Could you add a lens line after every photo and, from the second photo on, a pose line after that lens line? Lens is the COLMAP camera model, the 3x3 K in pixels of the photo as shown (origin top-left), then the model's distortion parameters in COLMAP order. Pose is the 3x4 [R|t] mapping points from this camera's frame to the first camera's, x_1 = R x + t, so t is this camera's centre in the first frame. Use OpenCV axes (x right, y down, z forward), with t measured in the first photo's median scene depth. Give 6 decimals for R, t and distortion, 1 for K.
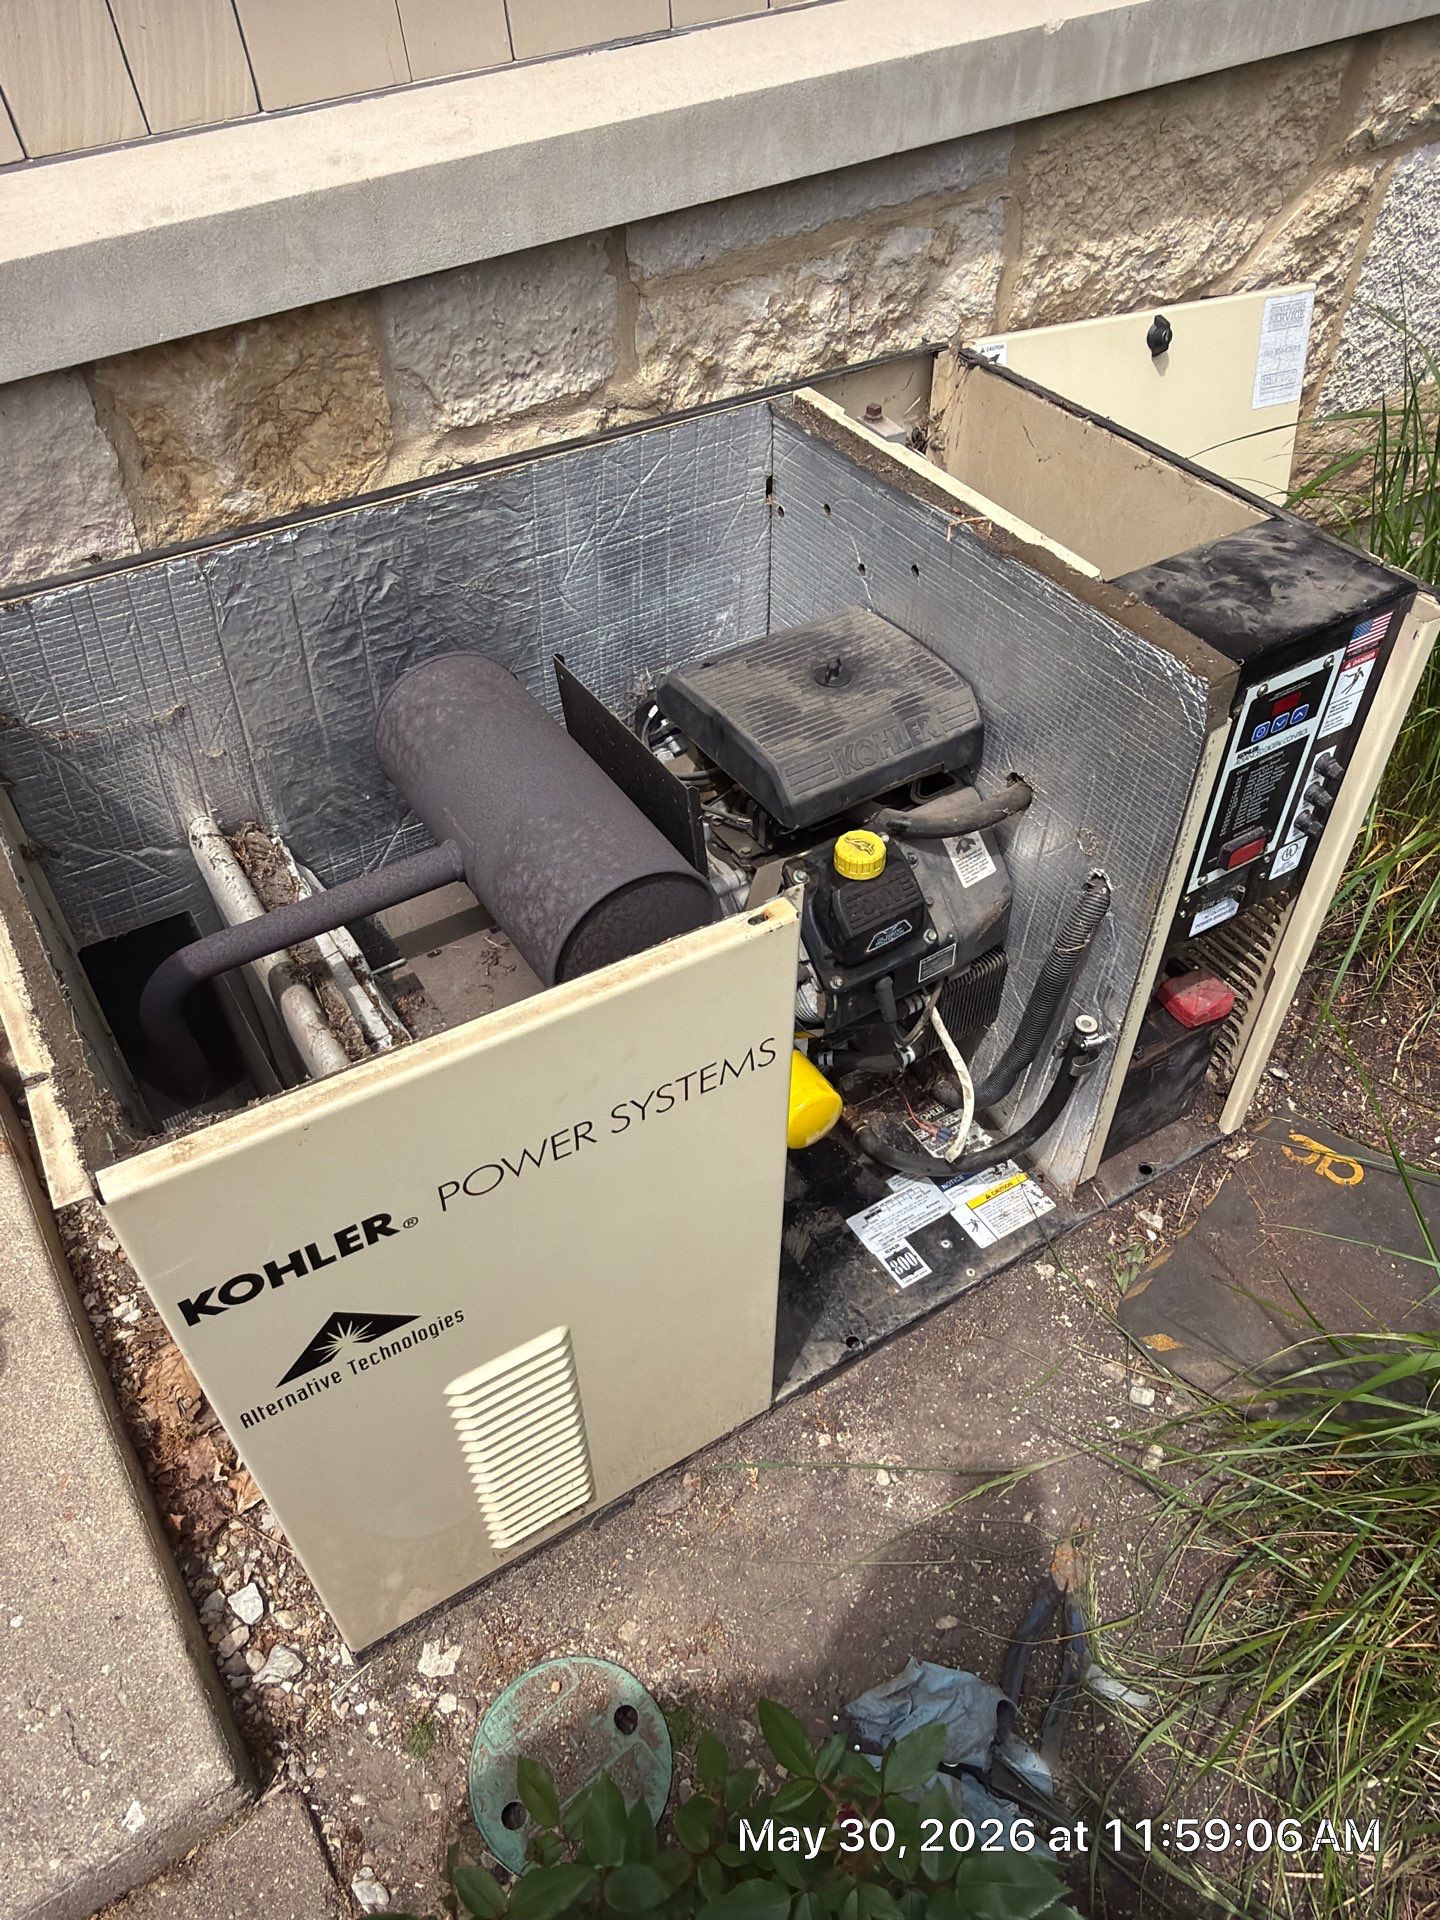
lens RADIAL K [[1349.6, 0, 797.7], [0, 1349.6, 911.0], [0, 0, 1]] dist [0.007759, -0.022018]
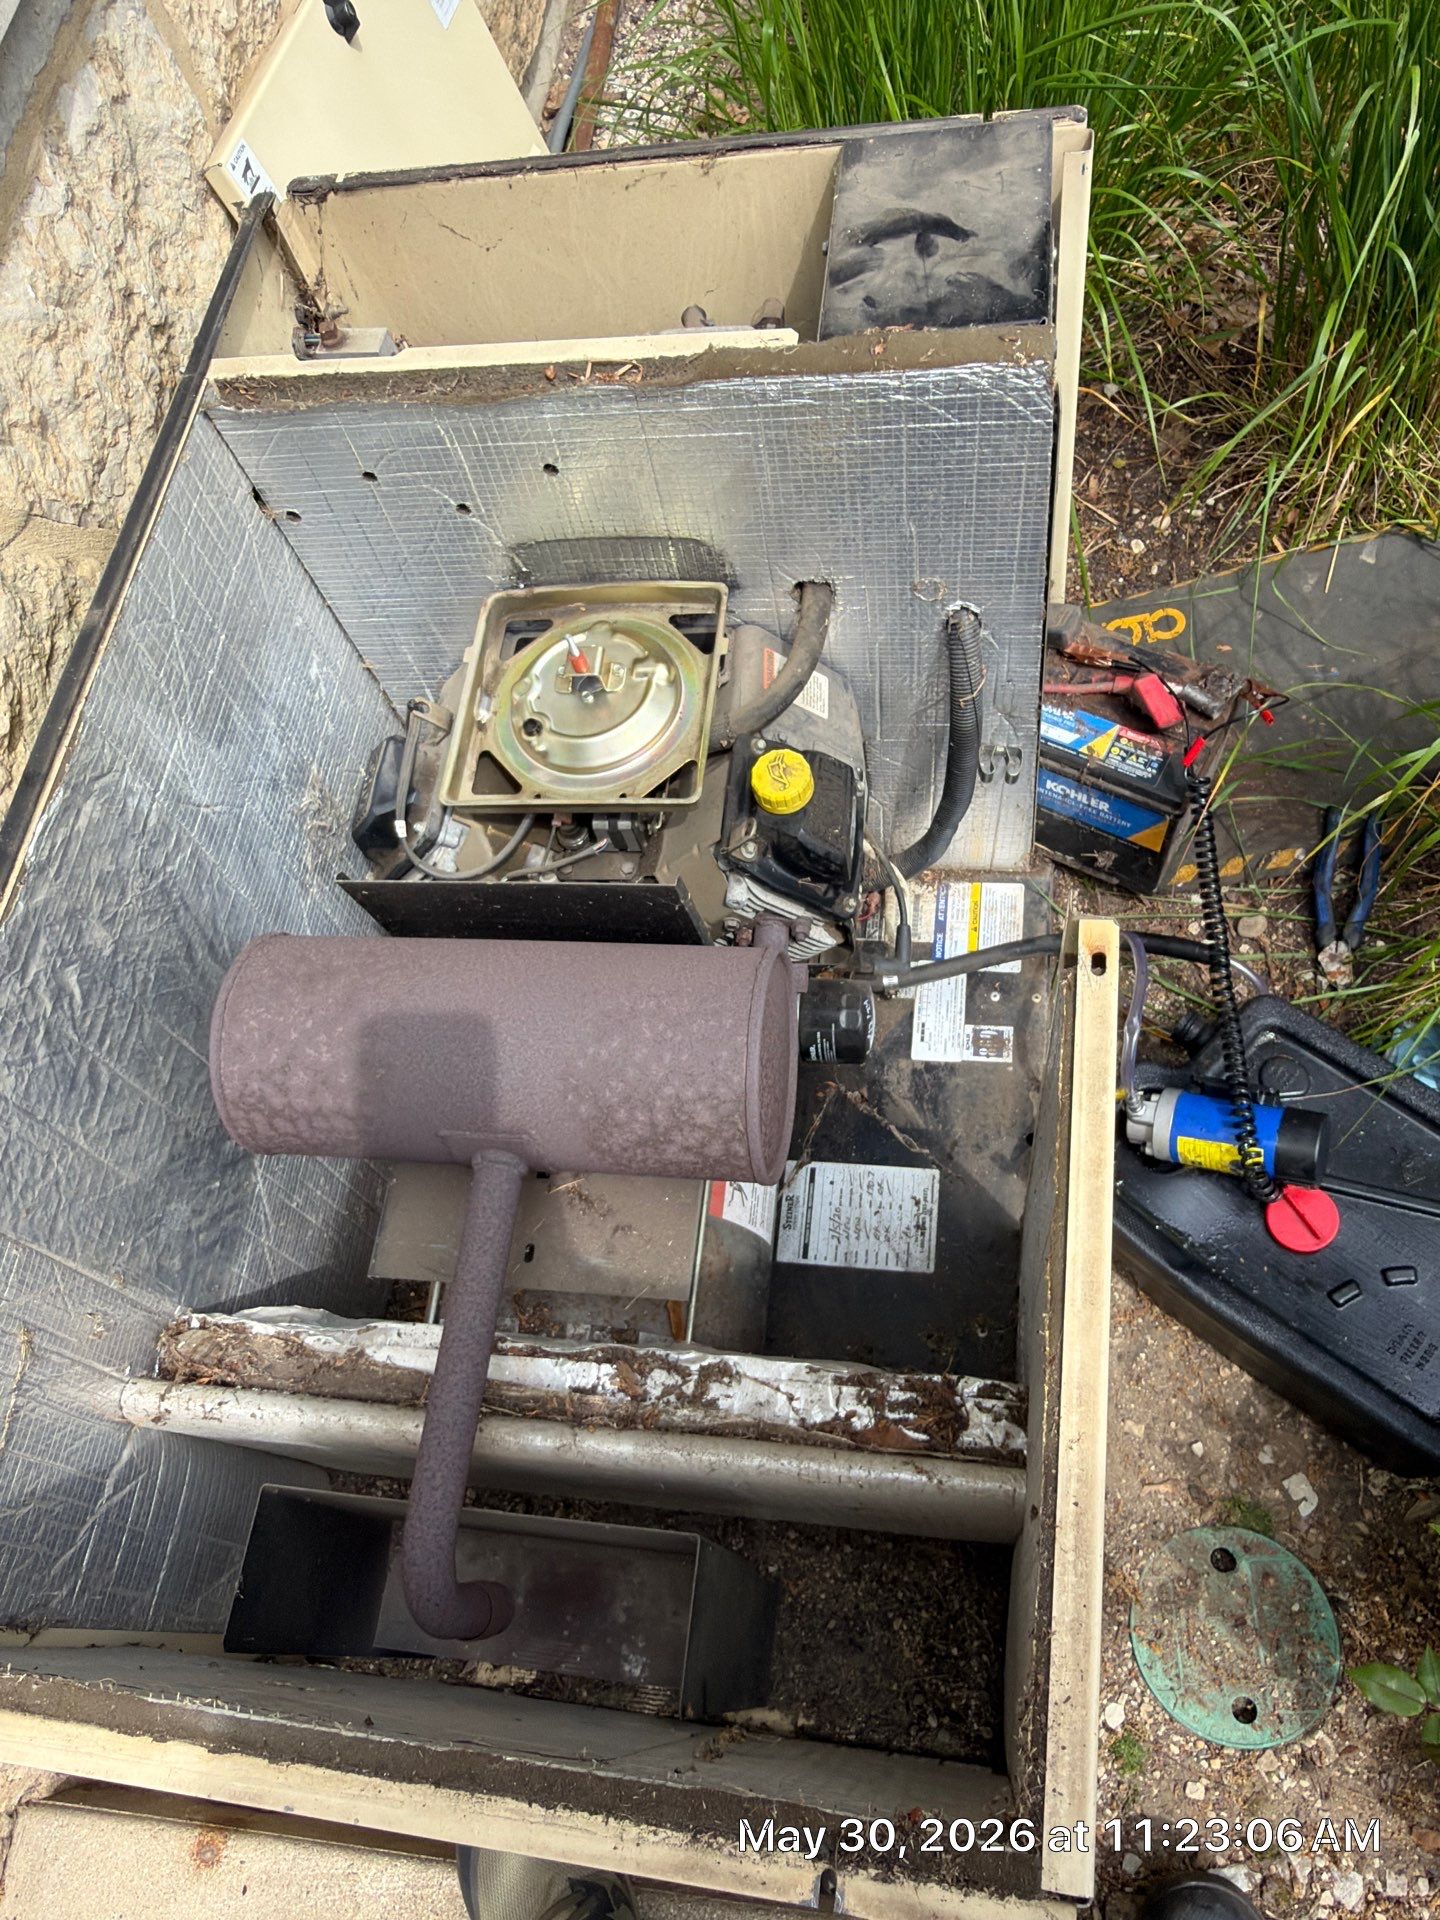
lens RADIAL K [[1349.6, 0, 711.6], [0, 1349.6, 886.8], [0, 0, 1]] dist [0.007759, -0.022018]
pose [[0.640540, -0.725164, 0.252678, -0.213818], [0.641504, 0.686162, 0.343009, -0.277368], [-0.422115, -0.057617, 0.904709, 0.222663]]
